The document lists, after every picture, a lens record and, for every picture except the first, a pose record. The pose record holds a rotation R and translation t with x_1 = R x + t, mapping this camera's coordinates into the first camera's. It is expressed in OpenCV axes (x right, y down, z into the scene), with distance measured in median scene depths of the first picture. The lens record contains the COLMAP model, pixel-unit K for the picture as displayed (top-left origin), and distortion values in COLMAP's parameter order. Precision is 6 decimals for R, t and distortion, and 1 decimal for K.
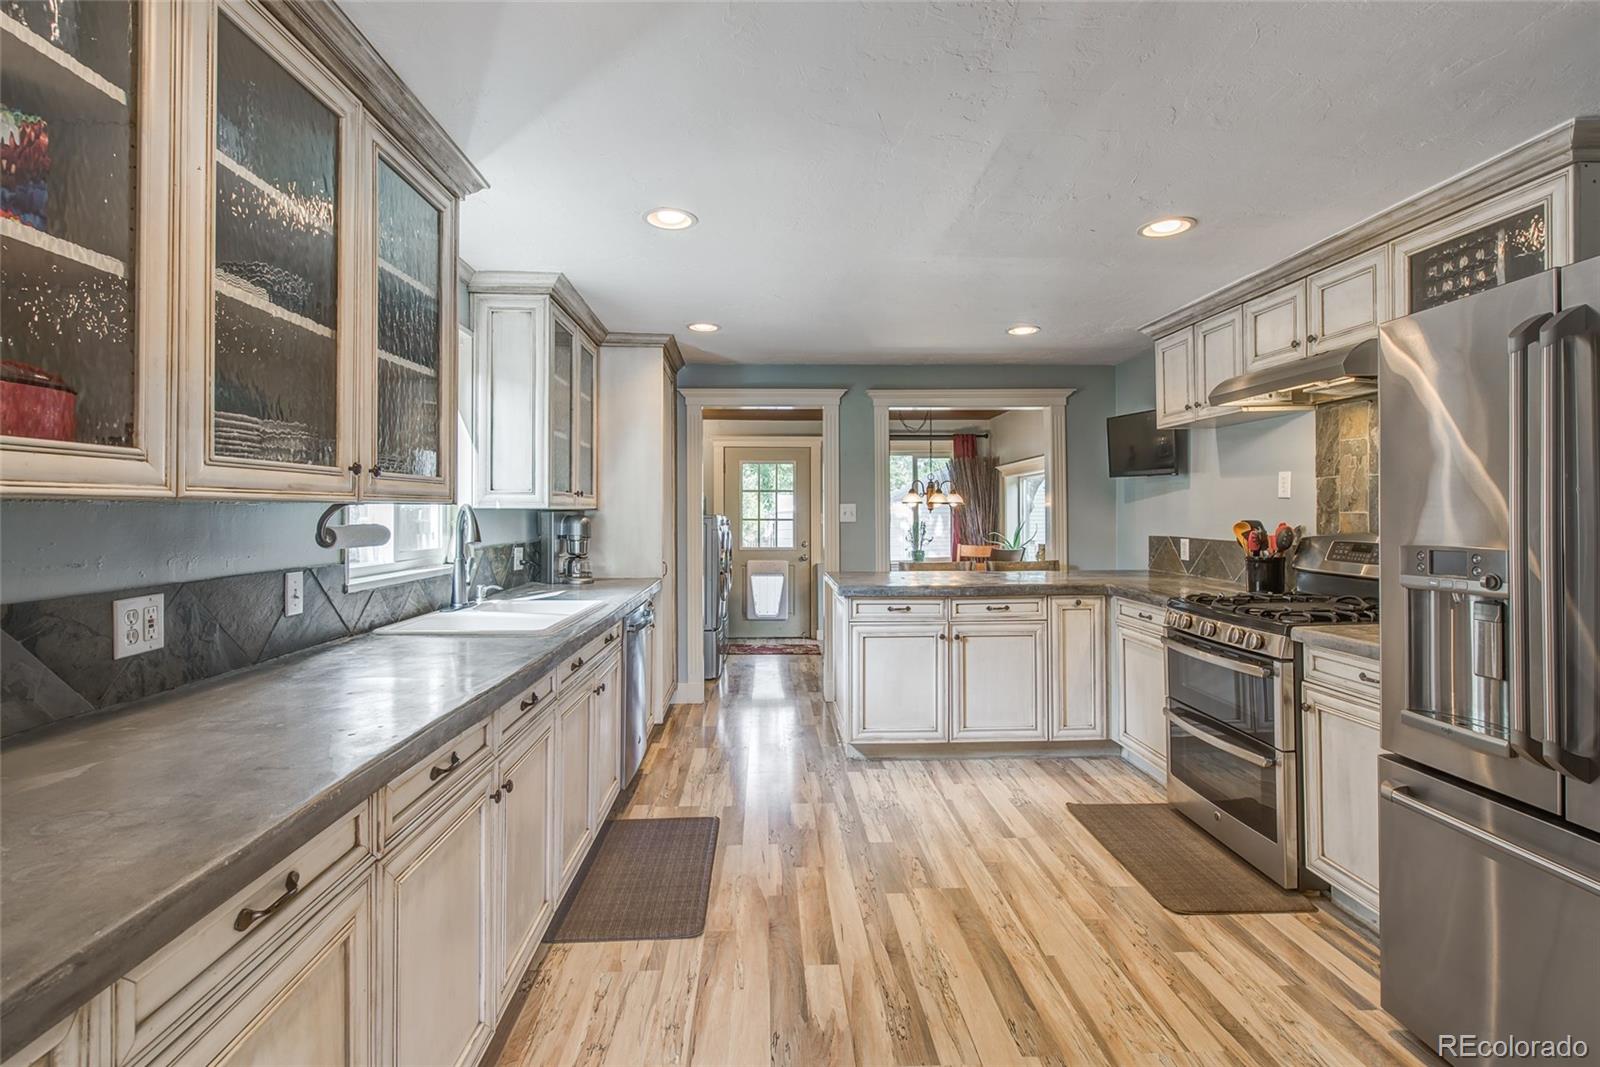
lens RADIAL K [[759.3, 0, 796.0], [0, 759.3, 501.8], [0, 0, 1]] dist [0.001350, 0.000068]
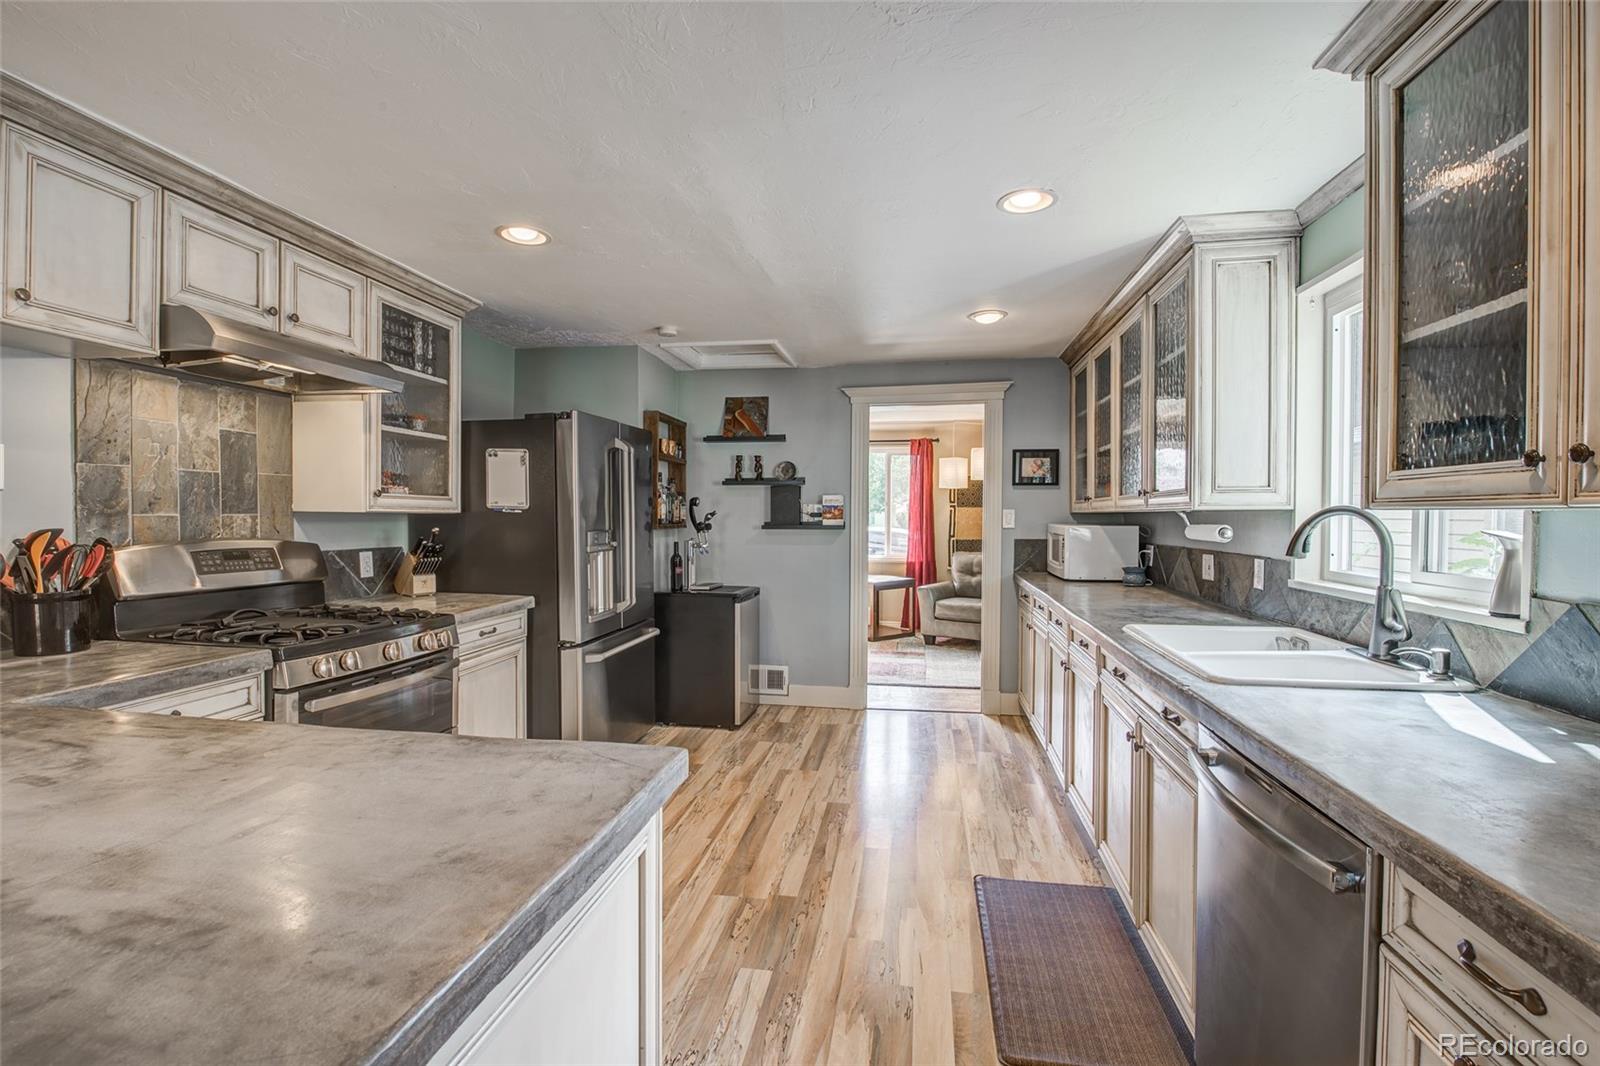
lens RADIAL K [[769.7, 0, 800.0], [0, 769.7, 533.0], [0, 0, 1]] dist [-0.002488, -0.000282]
pose [[-0.980162, -0.003919, 0.198159, -0.084377], [-0.001906, 0.999945, 0.010349, 0.027761], [-0.198189, 0.009766, -0.980115, 1.989920]]
